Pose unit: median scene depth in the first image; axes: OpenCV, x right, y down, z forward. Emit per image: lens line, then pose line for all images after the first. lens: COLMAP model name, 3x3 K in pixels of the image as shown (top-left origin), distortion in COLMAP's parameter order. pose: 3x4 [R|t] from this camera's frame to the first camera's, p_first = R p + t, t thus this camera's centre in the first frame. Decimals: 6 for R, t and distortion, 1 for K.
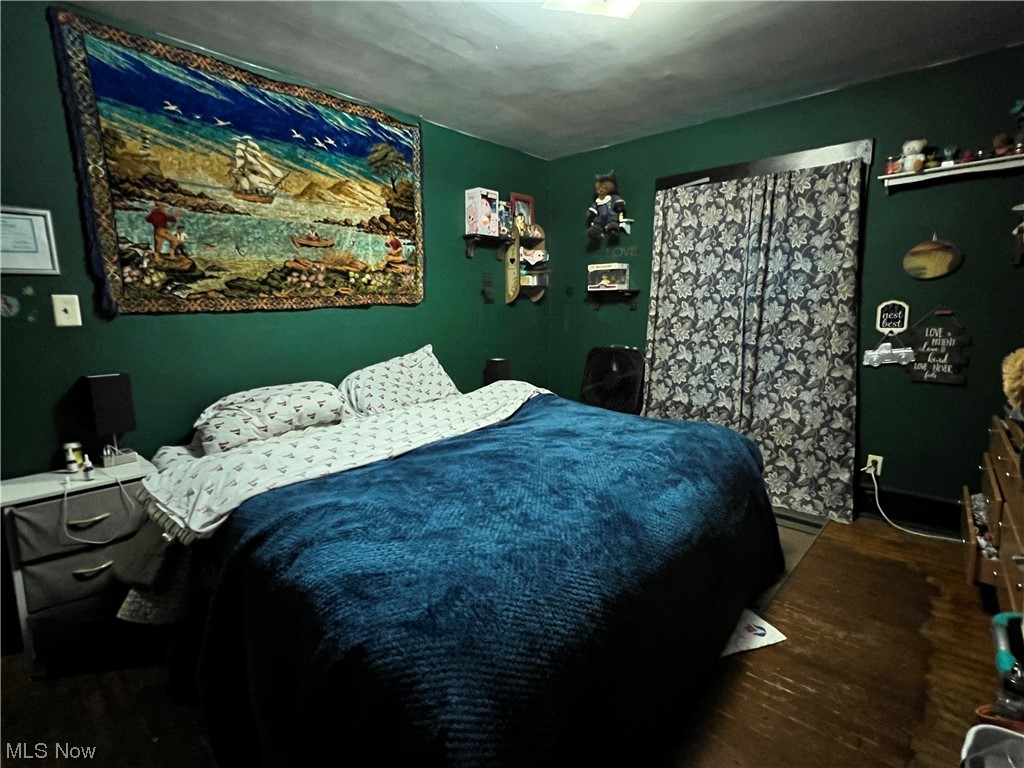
lens RADIAL K [[480.5, 0, 514.1], [0, 480.5, 379.4], [0, 0, 1]] dist [-0.001785, 0.000063]
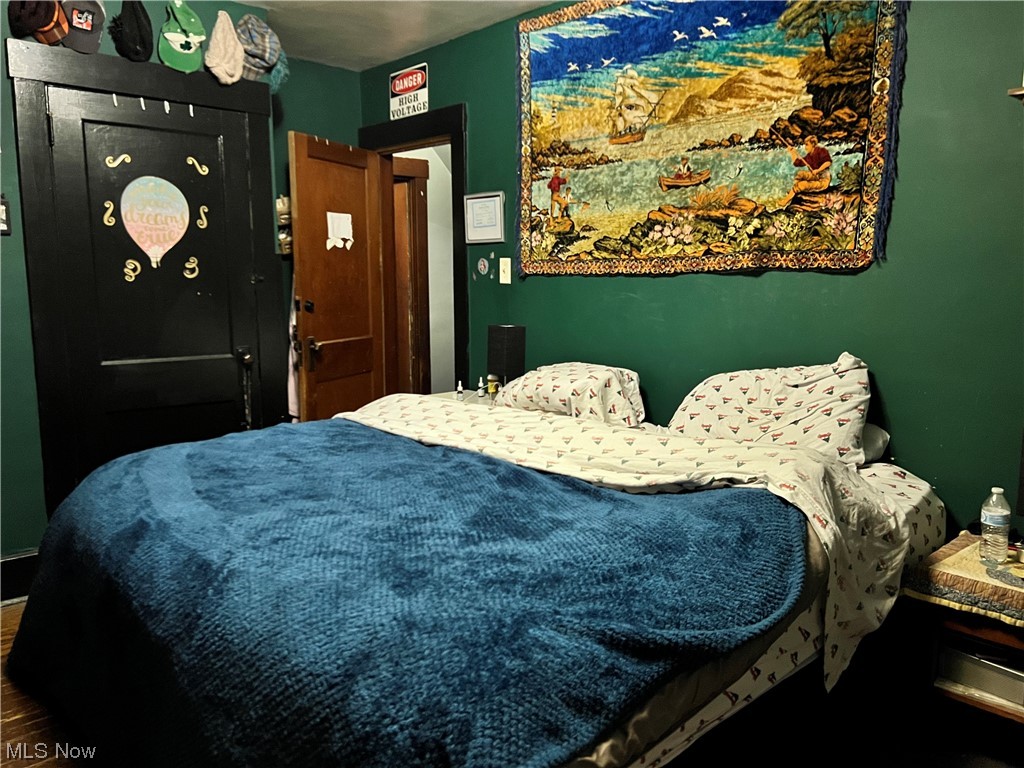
lens RADIAL K [[774.7, 0, 512.8], [0, 774.7, 385.4], [0, 0, 1]] dist [-0.006207, -0.003430]
pose [[-0.097863, 0.169979, -0.980576, 0.740433], [-0.145146, 0.972332, 0.183036, -0.156187], [0.984558, 0.160240, -0.070483, 0.837492]]
